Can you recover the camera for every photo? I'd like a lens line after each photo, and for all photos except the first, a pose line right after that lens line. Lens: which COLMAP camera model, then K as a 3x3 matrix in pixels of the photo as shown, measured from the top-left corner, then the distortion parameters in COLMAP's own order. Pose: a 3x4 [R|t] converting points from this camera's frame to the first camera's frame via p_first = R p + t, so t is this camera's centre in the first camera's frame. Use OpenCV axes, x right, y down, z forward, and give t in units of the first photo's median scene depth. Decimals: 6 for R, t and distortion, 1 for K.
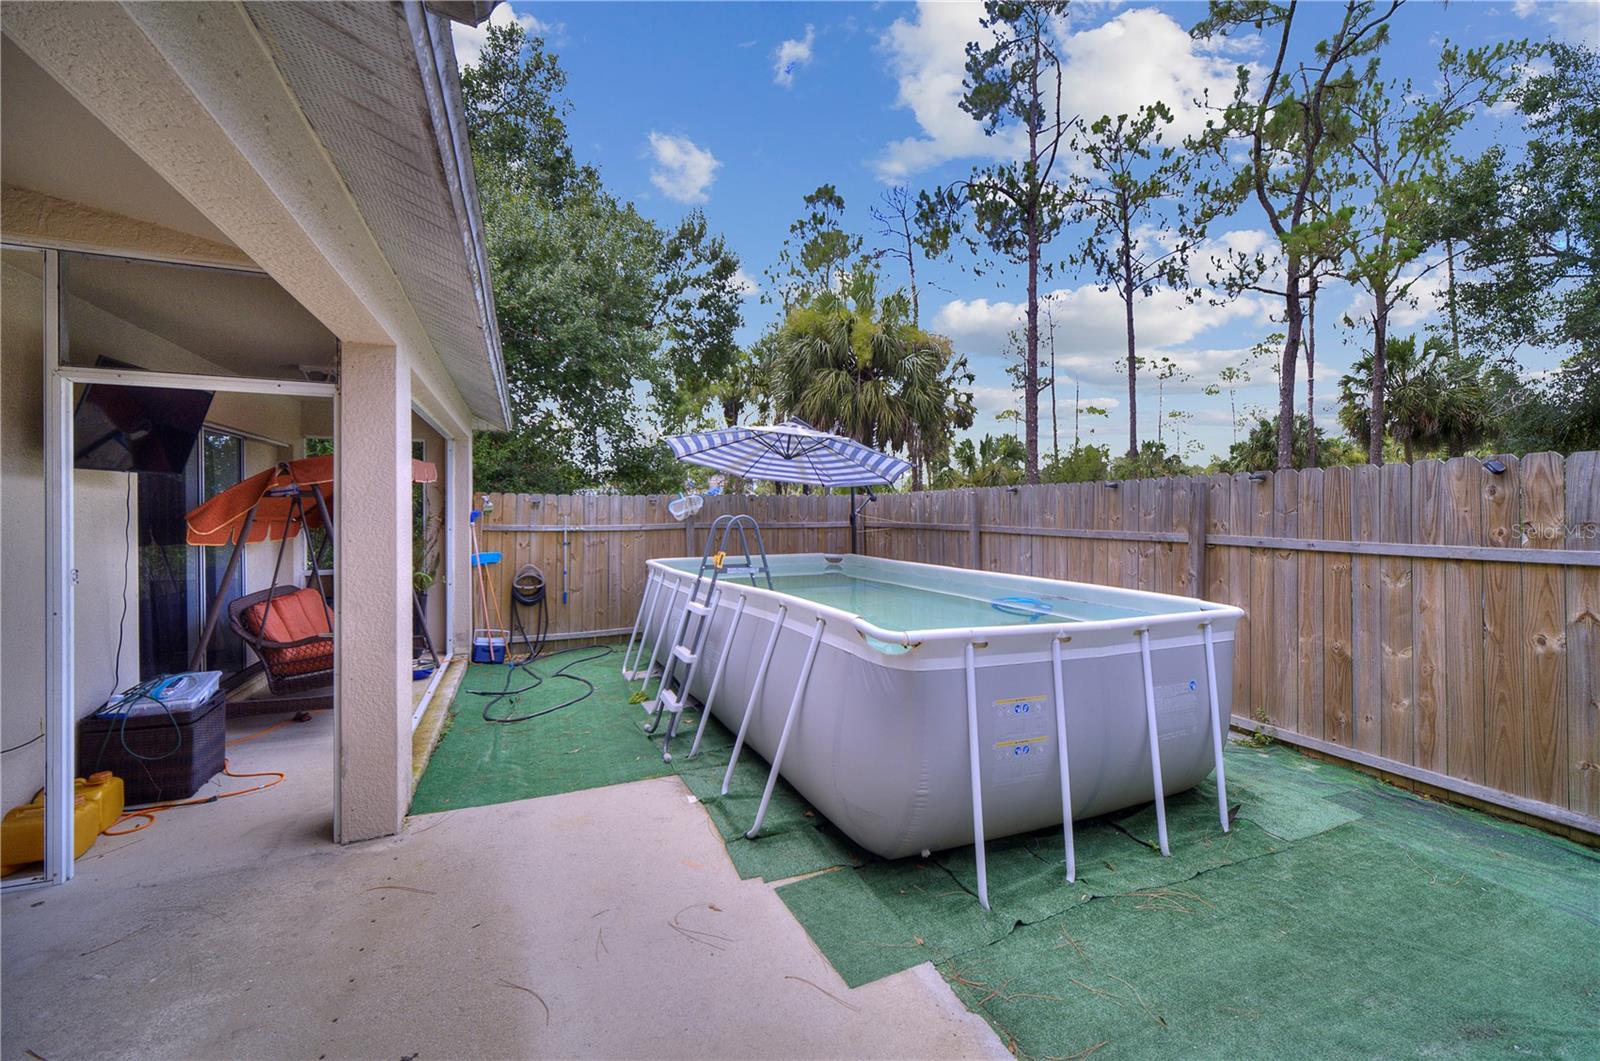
lens RADIAL K [[646.8, 0, 802.0], [0, 646.8, 514.6], [0, 0, 1]] dist [0.000813, -0.000237]
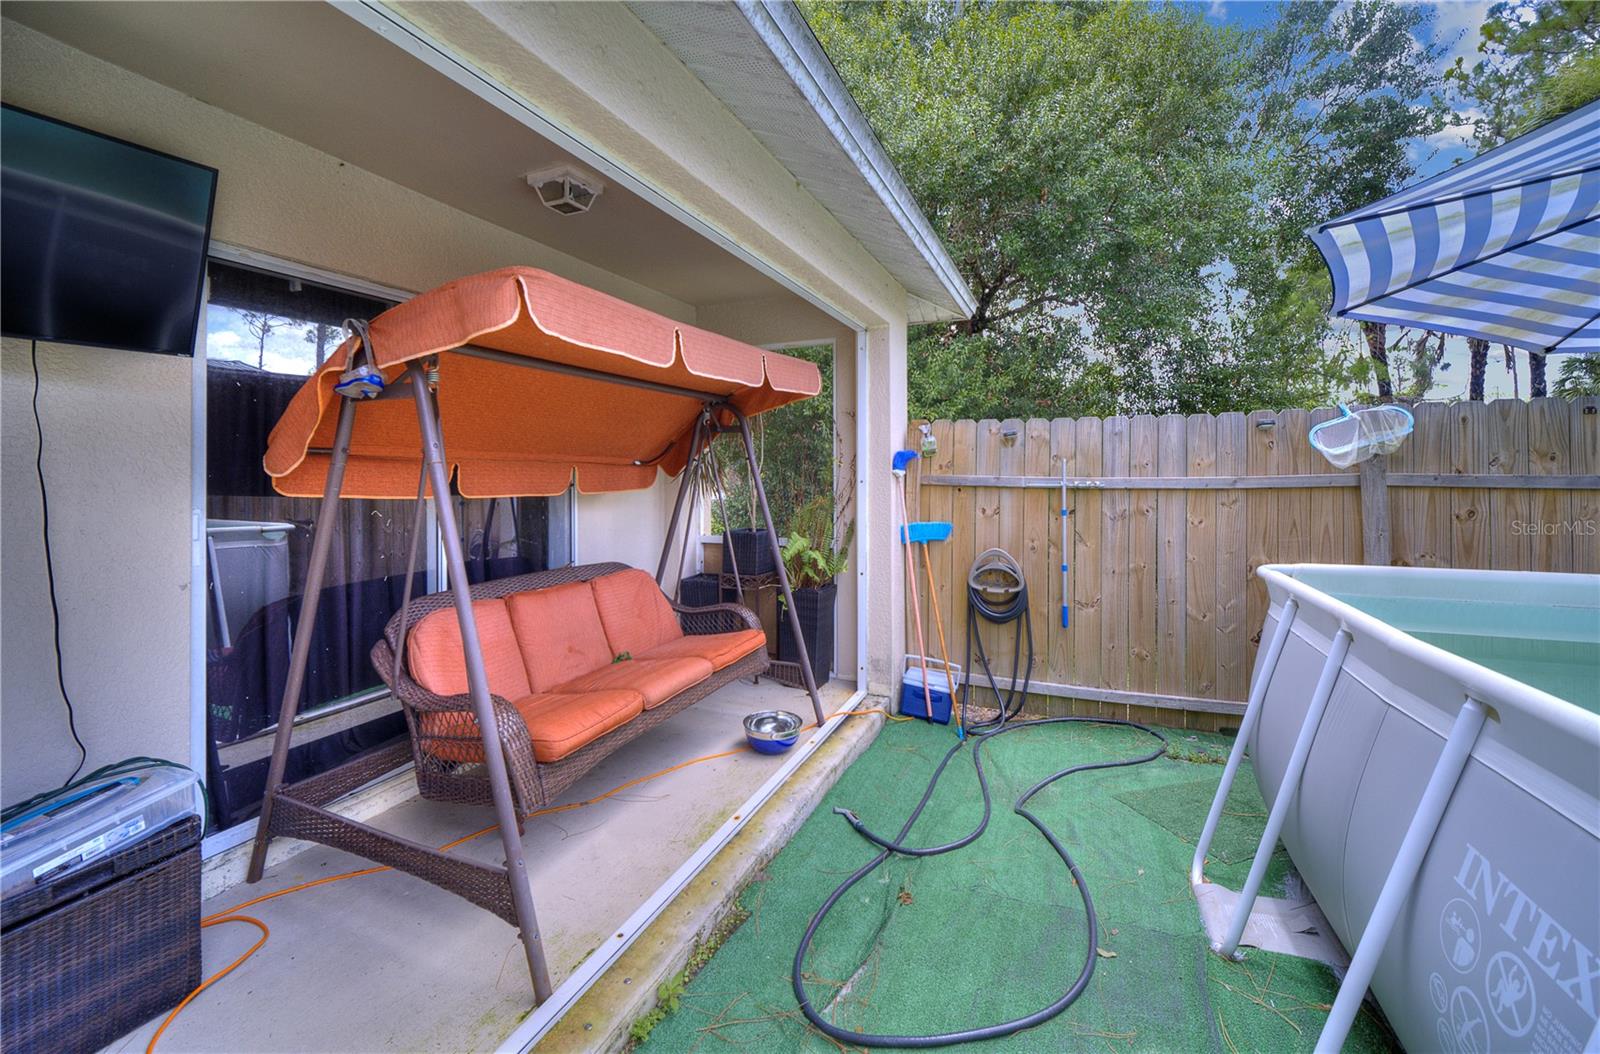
lens RADIAL K [[646.8, 0, 801.1], [0, 646.8, 468.2], [0, 0, 1]] dist [0.000813, -0.000237]
pose [[0.690648, -0.005727, -0.723169, -0.138009], [0.000607, 0.999973, -0.007339, 0.013500], [0.723191, 0.004630, 0.690633, 0.493143]]
